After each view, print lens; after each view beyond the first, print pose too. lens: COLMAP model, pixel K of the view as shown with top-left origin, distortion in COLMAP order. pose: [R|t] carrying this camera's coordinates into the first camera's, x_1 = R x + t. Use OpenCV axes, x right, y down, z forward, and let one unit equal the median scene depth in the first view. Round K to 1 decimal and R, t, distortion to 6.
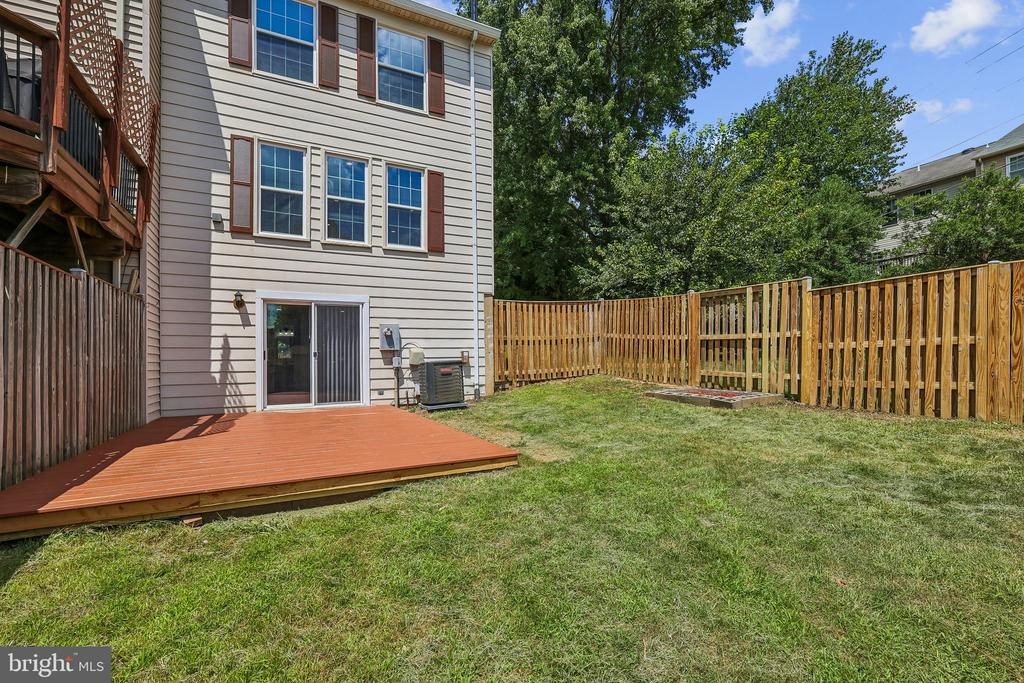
lens RADIAL K [[450.5, 0, 503.2], [0, 450.5, 357.2], [0, 0, 1]] dist [0.009015, -0.002593]
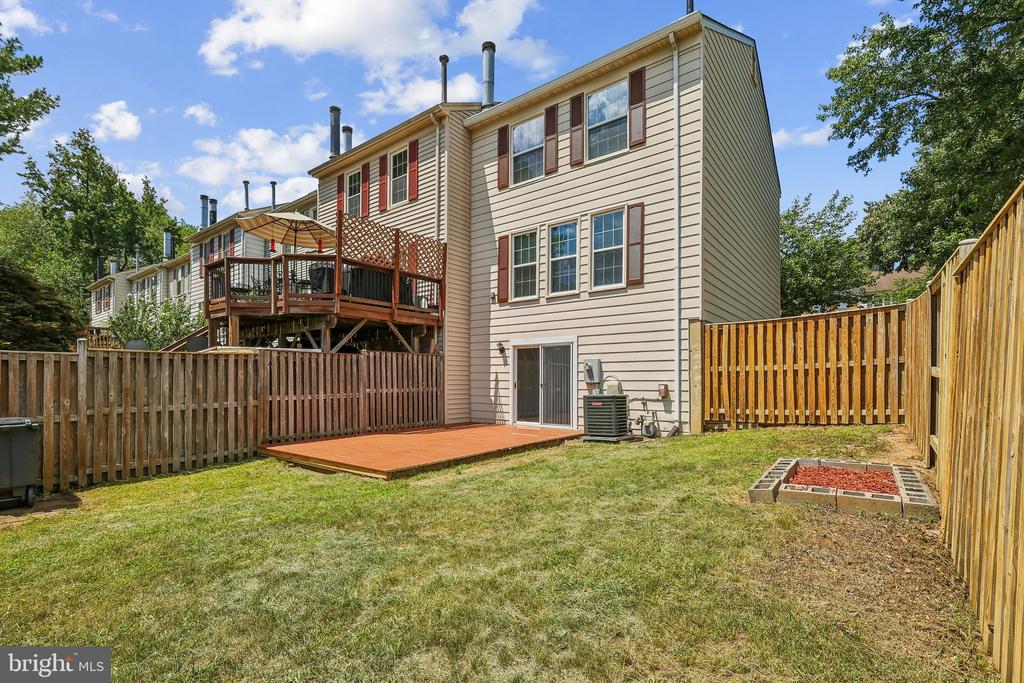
lens RADIAL K [[450.5, 0, 553.3], [0, 450.5, 380.3], [0, 0, 1]] dist [0.009015, -0.002593]
pose [[0.479356, 0.012601, -0.877530, 0.685059], [-0.006839, 0.999920, 0.010622, -0.032524], [0.877594, 0.000910, 0.479404, 0.385266]]
